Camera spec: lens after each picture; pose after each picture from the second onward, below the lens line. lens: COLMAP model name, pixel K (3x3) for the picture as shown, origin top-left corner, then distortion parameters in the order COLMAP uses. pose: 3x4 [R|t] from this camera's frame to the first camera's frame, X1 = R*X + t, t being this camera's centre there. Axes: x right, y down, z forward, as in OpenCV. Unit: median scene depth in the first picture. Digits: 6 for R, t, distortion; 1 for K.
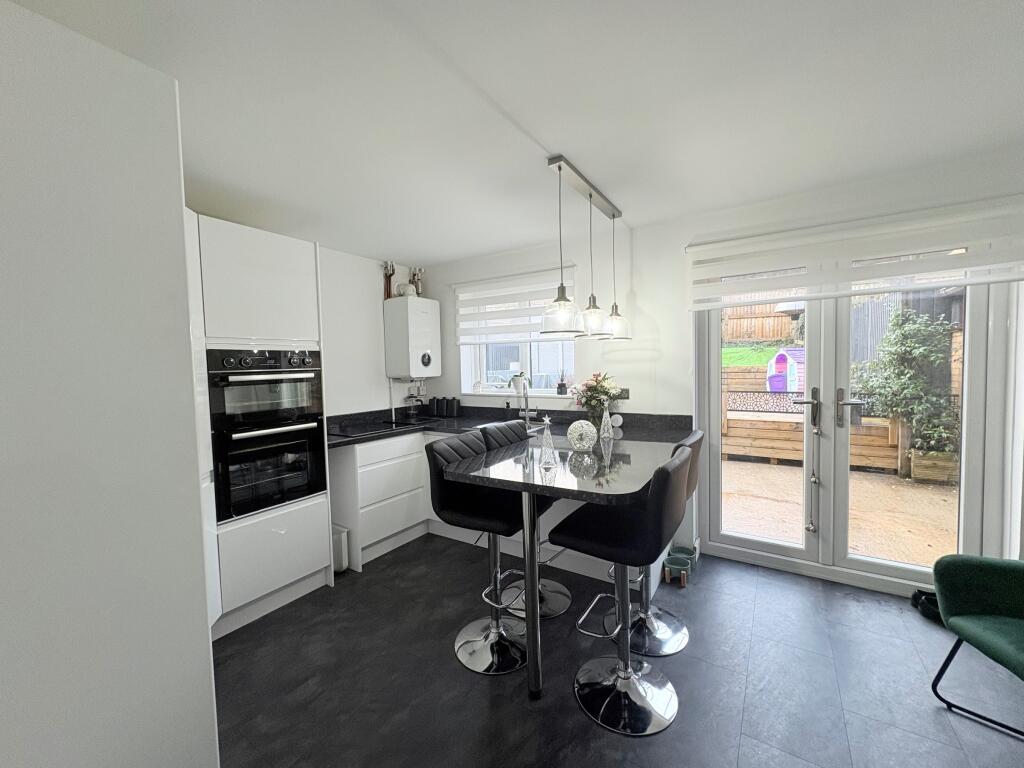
lens RADIAL K [[408.9, 0, 512.0], [0, 408.9, 384.0], [0, 0, 1]] dist [-0.001626, 0.000393]
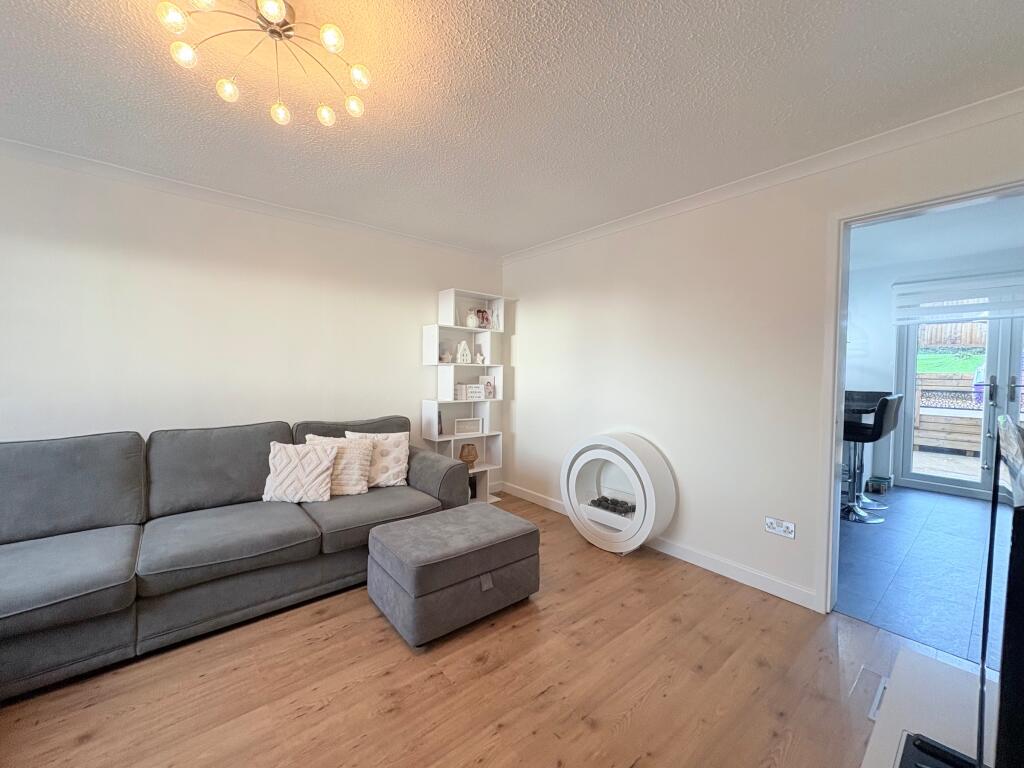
lens RADIAL K [[408.9, 0, 512.0], [0, 408.9, 384.0], [0, 0, 1]] dist [-0.001626, 0.000393]
pose [[0.953623, 0.040675, -0.298243, -0.462018], [-0.043038, 0.999073, -0.001357, 0.107645], [0.297912, 0.014129, 0.954489, -0.888636]]
